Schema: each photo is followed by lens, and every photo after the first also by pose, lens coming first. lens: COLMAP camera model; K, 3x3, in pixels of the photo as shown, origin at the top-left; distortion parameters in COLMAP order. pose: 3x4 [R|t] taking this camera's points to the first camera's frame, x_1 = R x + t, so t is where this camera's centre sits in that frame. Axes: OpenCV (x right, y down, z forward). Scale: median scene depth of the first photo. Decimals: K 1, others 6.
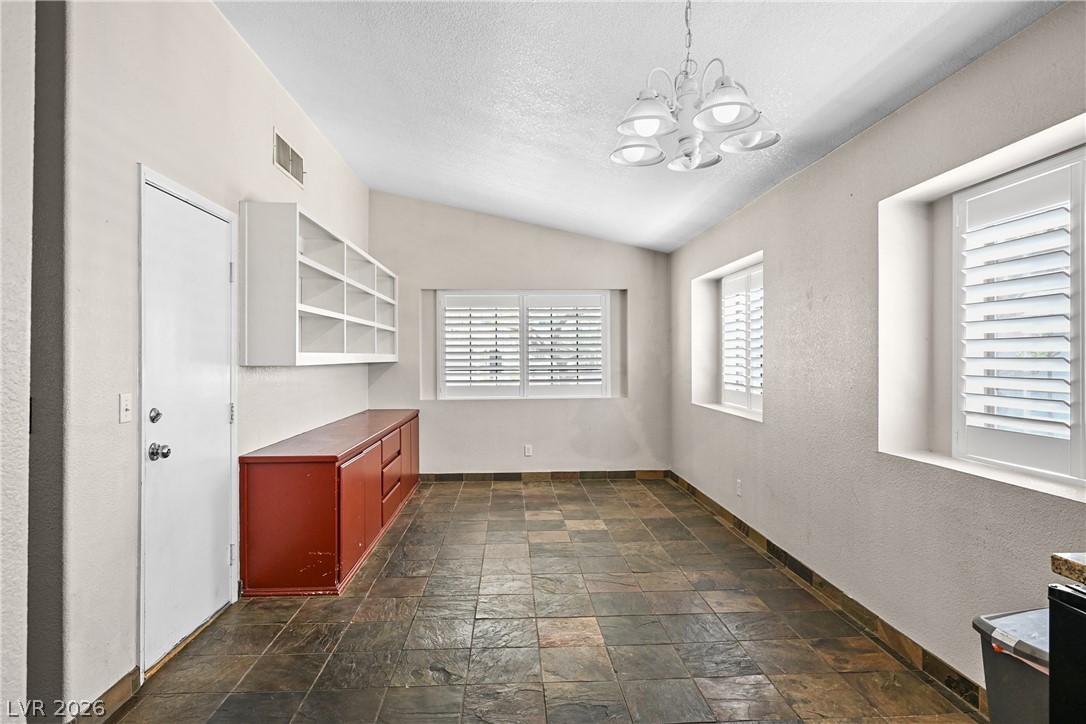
lens RADIAL K [[609.6, 0, 547.0], [0, 609.6, 360.3], [0, 0, 1]] dist [-0.001618, -0.000018]
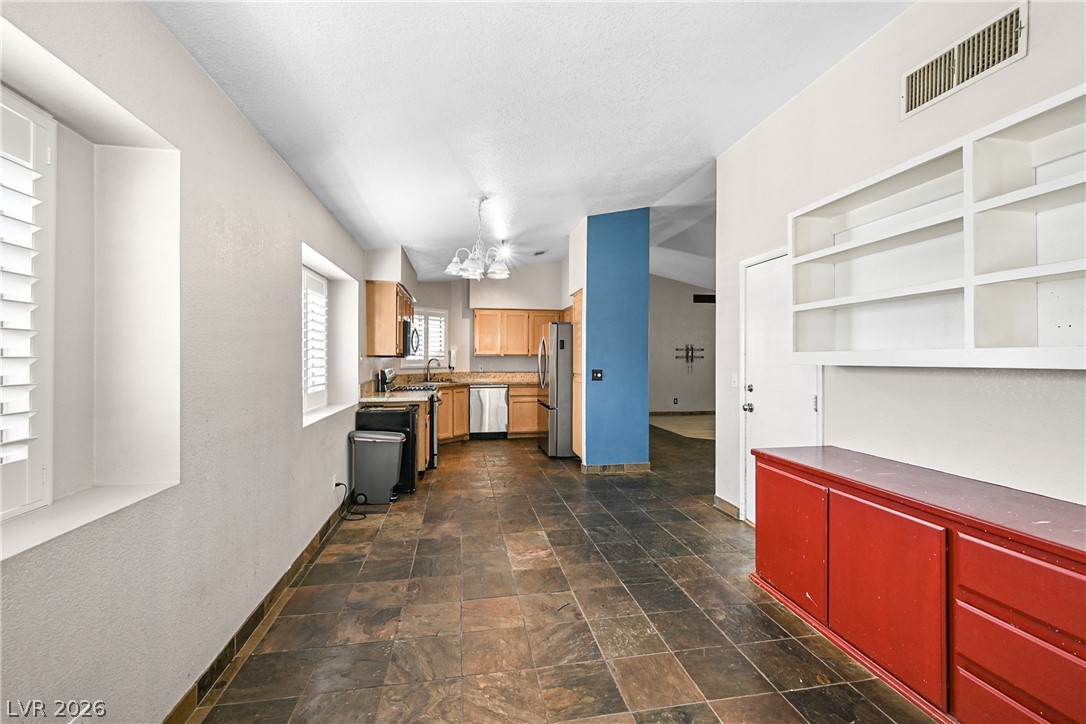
lens RADIAL K [[463.1, 0, 545.0], [0, 463.1, 359.0], [0, 0, 1]] dist [0.000087, 0.000399]
pose [[-0.992768, 0.001746, -0.120040, 0.076321], [0.000935, 0.999976, 0.006812, -0.005350], [0.120049, 0.006650, -0.992746, 1.171069]]
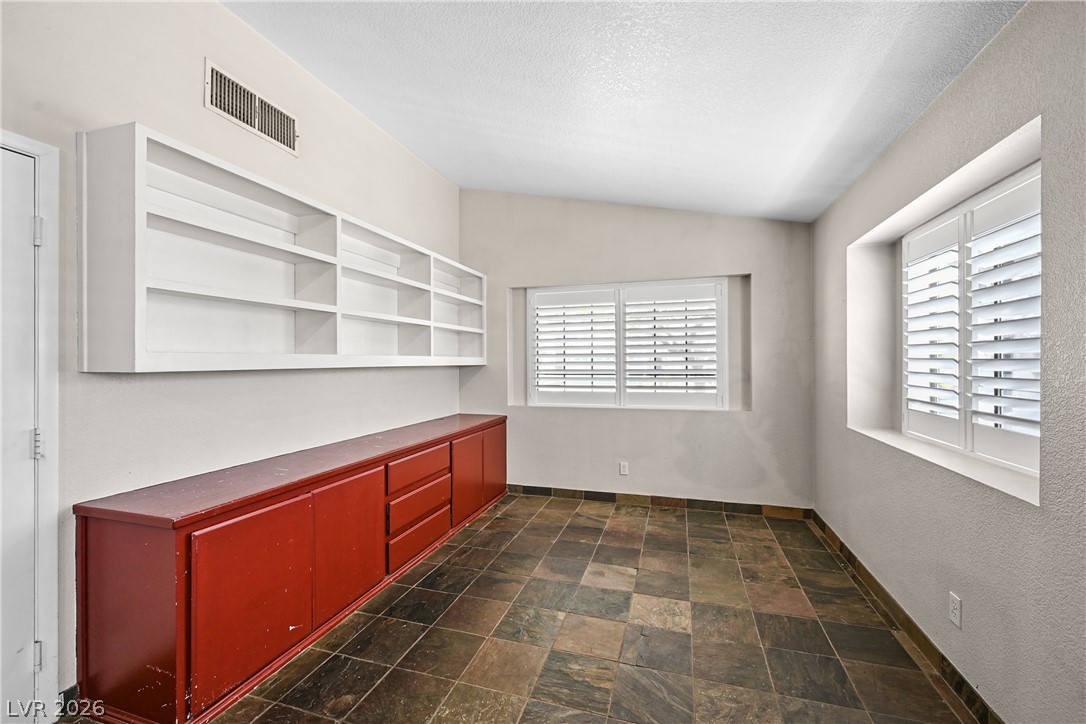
lens RADIAL K [[447.9, 0, 543.0], [0, 447.9, 362.0], [0, 0, 1]] dist [-0.000353, -0.000123]
pose [[0.936130, 0.000261, -0.351654, 0.108580], [-0.000767, 0.999999, -0.001300, -0.001615], [0.351653, 0.001486, 0.936129, 0.469969]]
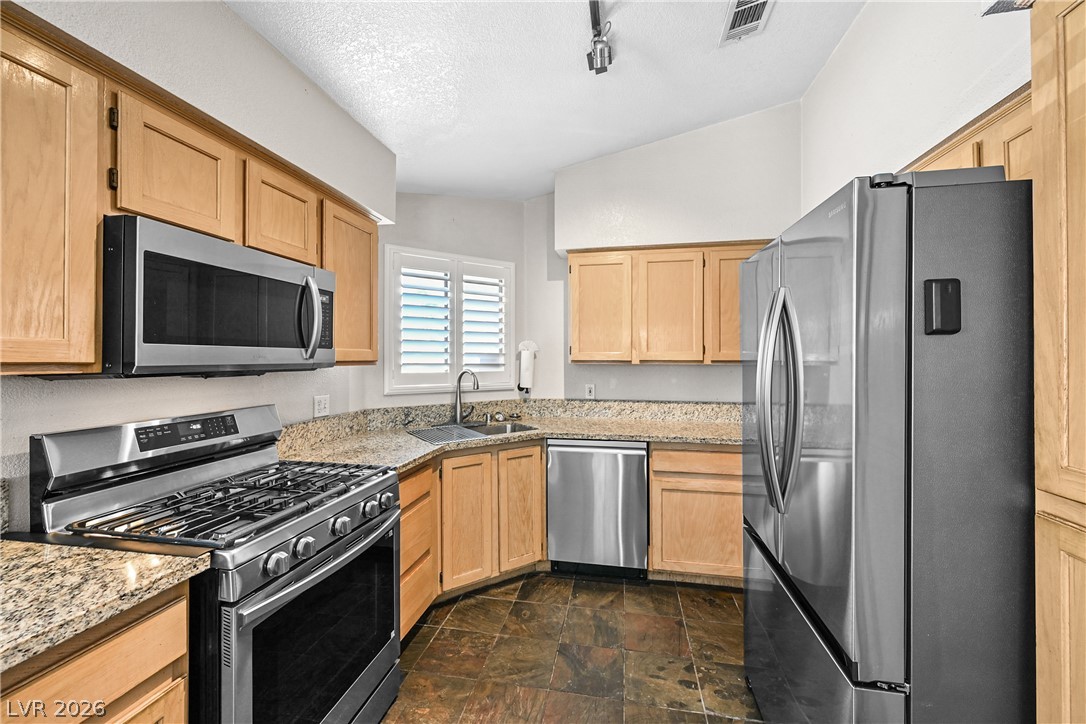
lens RADIAL K [[427.5, 0, 543.3], [0, 427.5, 356.9], [0, 0, 1]] dist [0.000314, 0.000005]
pose [[-0.968335, 0.004219, 0.249620, 0.010006], [0.003351, 0.999987, -0.003901, -0.012531], [-0.249634, -0.002941, -0.968336, 0.225411]]
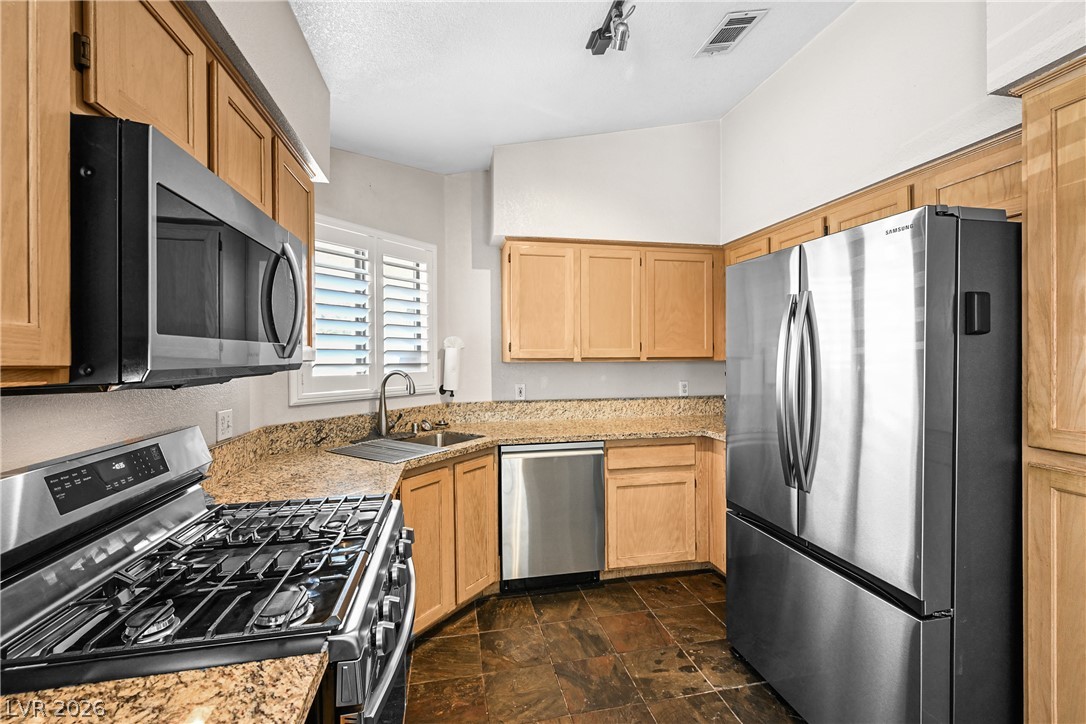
lens RADIAL K [[463.1, 0, 545.0], [0, 463.1, 359.0], [0, 0, 1]] dist [0.000087, 0.000399]
pose [[-0.989668, 0.010737, -0.142973, 0.159259], [0.009831, 0.999927, 0.007042, -0.012873], [0.143038, 0.005563, -0.989702, 0.226477]]
